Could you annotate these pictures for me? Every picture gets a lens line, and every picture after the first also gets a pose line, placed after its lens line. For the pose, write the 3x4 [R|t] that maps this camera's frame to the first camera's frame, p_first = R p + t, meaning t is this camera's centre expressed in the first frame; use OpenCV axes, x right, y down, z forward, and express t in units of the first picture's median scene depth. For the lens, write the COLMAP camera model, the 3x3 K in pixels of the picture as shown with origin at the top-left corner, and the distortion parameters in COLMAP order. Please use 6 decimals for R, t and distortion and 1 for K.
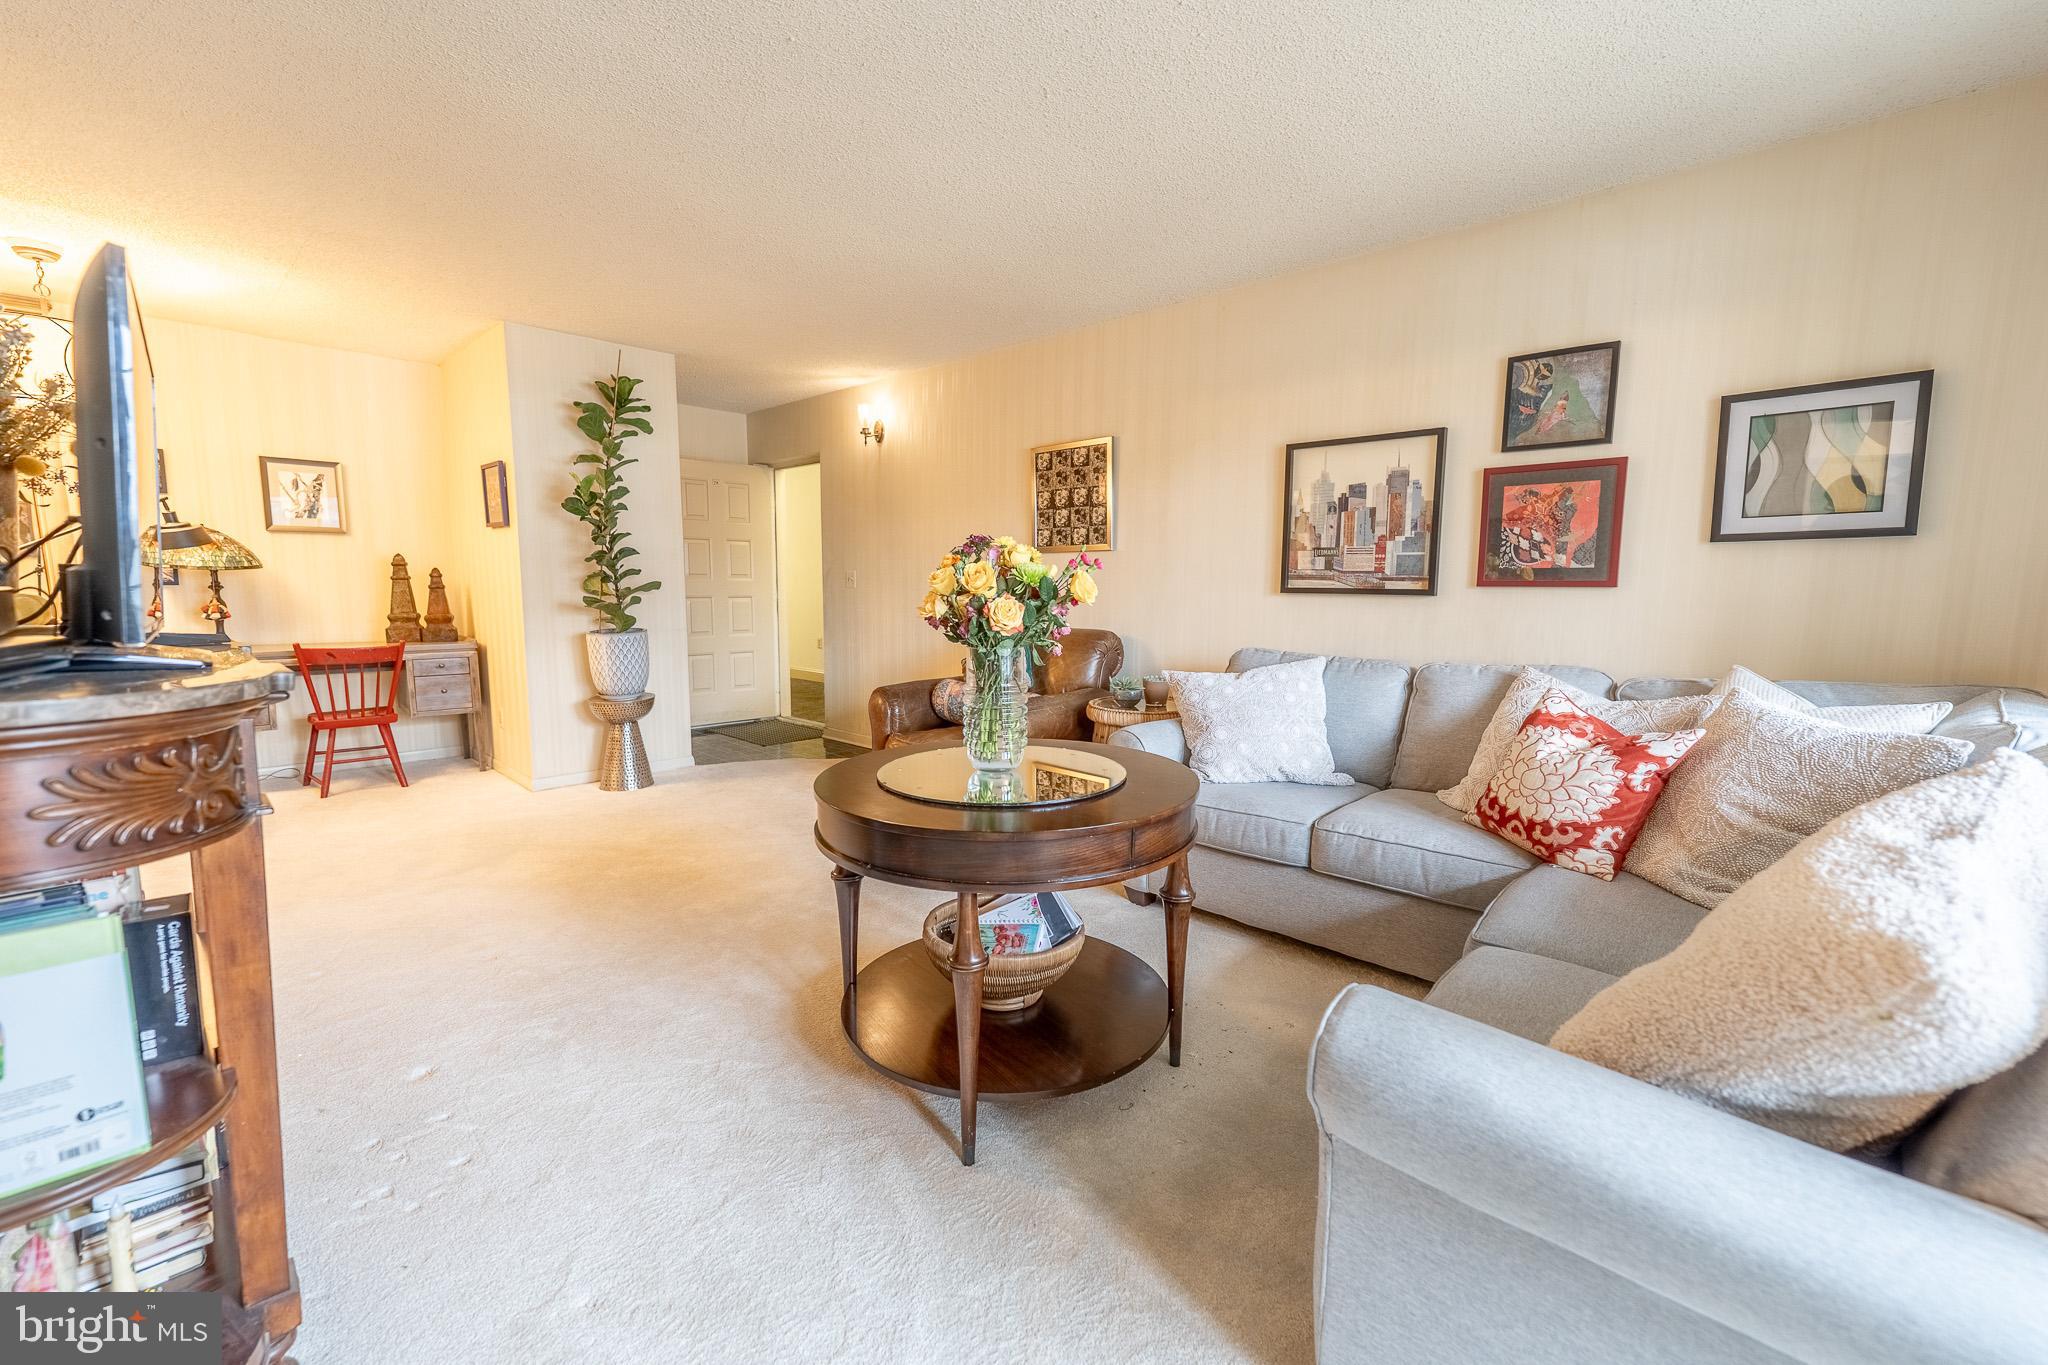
lens RADIAL K [[848.5, 0, 1024.0], [0, 848.5, 682.5], [0, 0, 1]] dist [-0.000036, 0.000013]
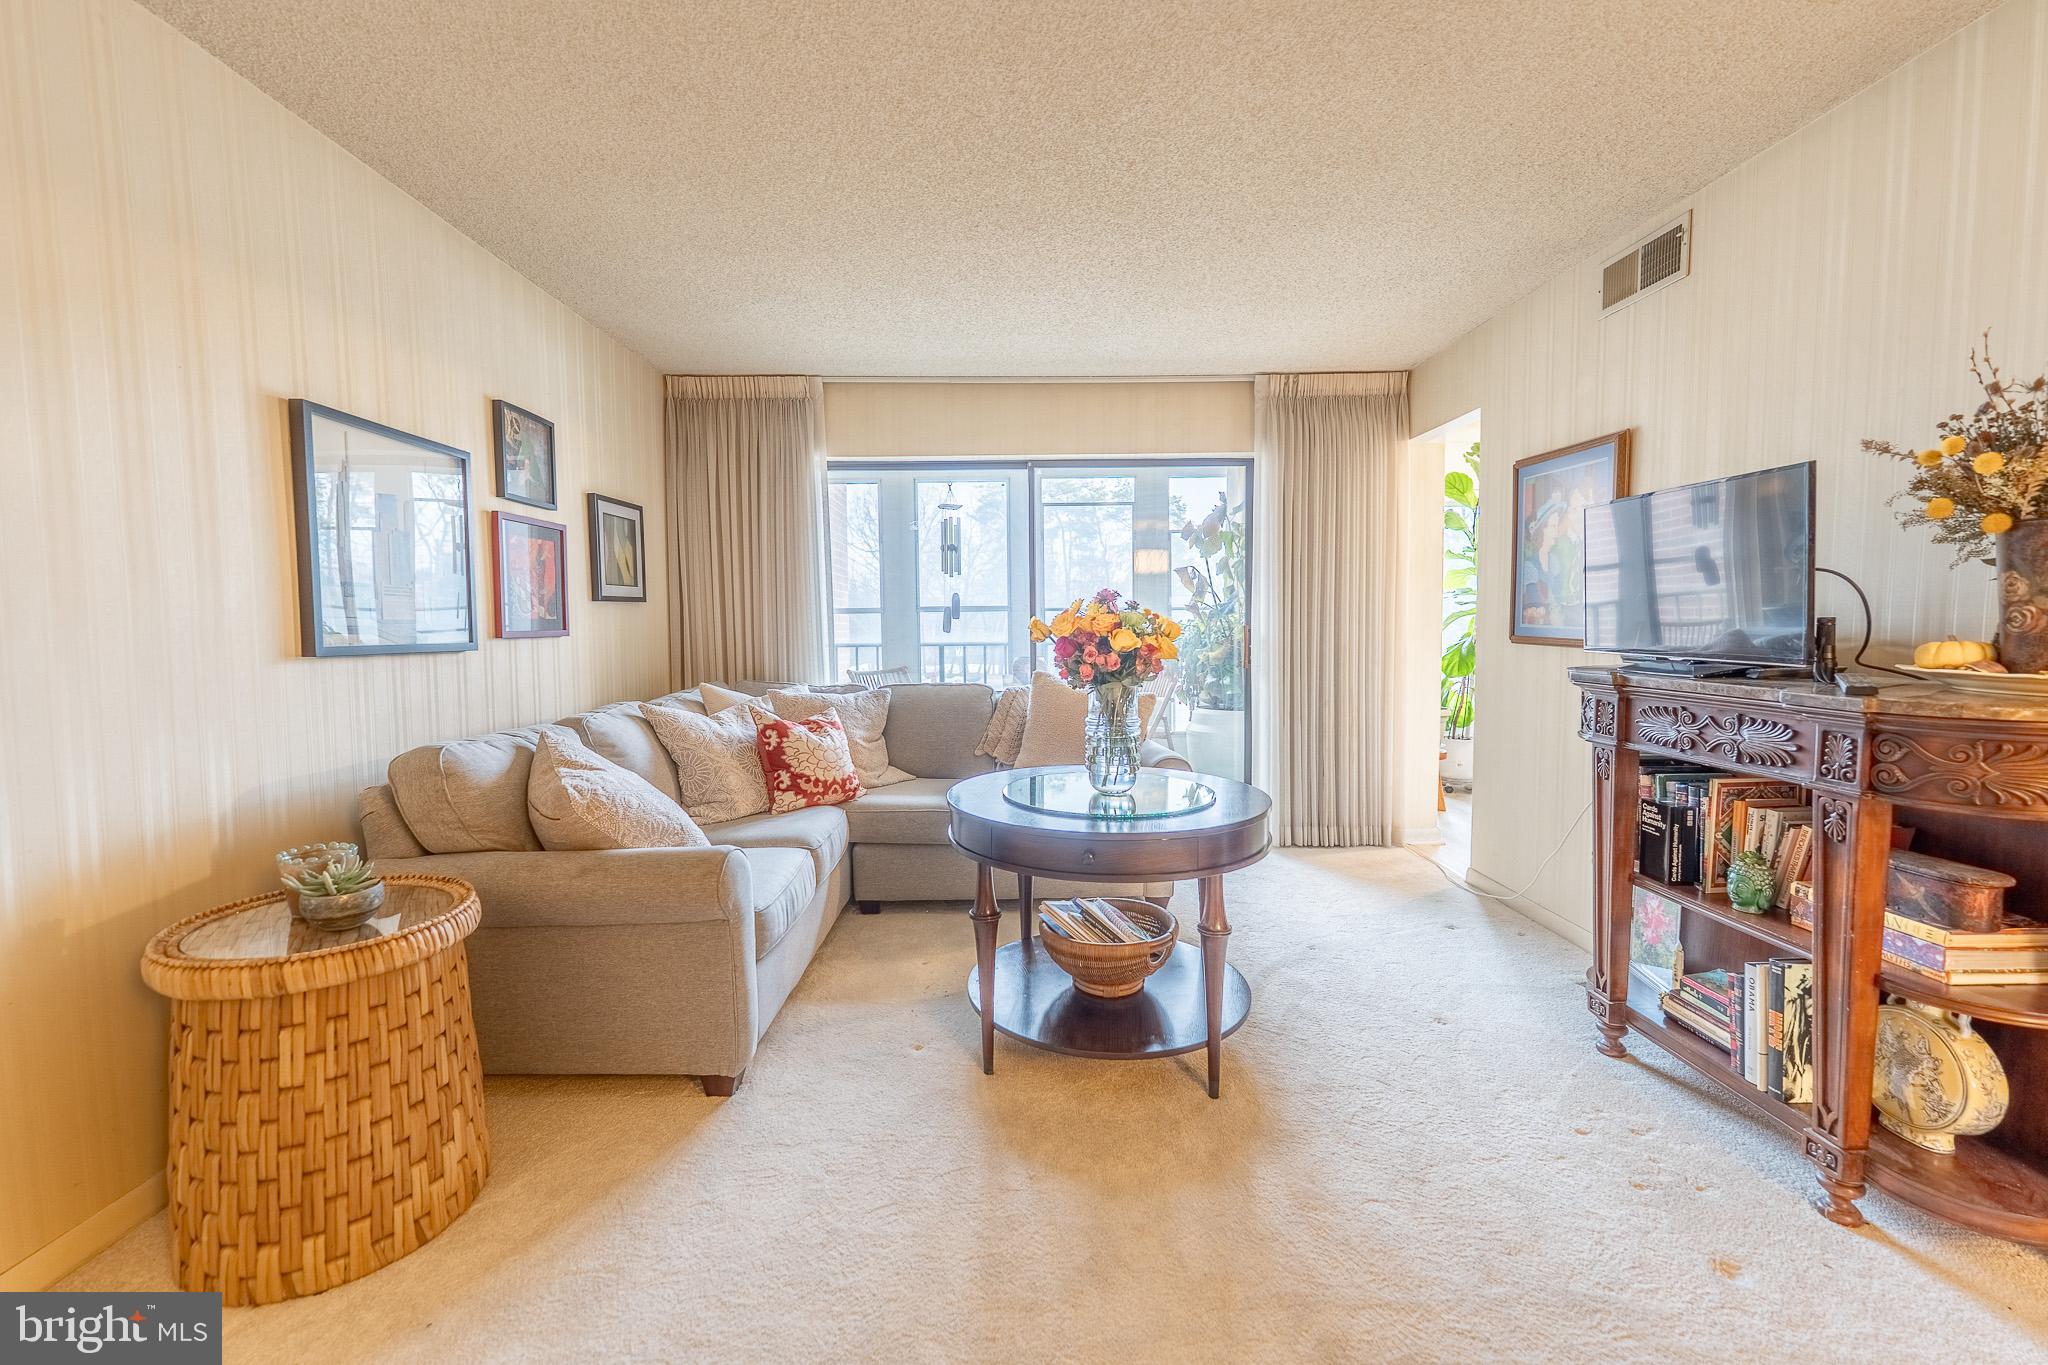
lens RADIAL K [[848.5, 0, 1024.0], [0, 848.5, 682.5], [0, 0, 1]] dist [-0.000036, 0.000013]
pose [[-0.687892, -0.047227, 0.724275, -0.573454], [0.095146, 0.983402, 0.154491, -0.169617], [-0.719550, 0.175185, -0.671981, 1.341521]]
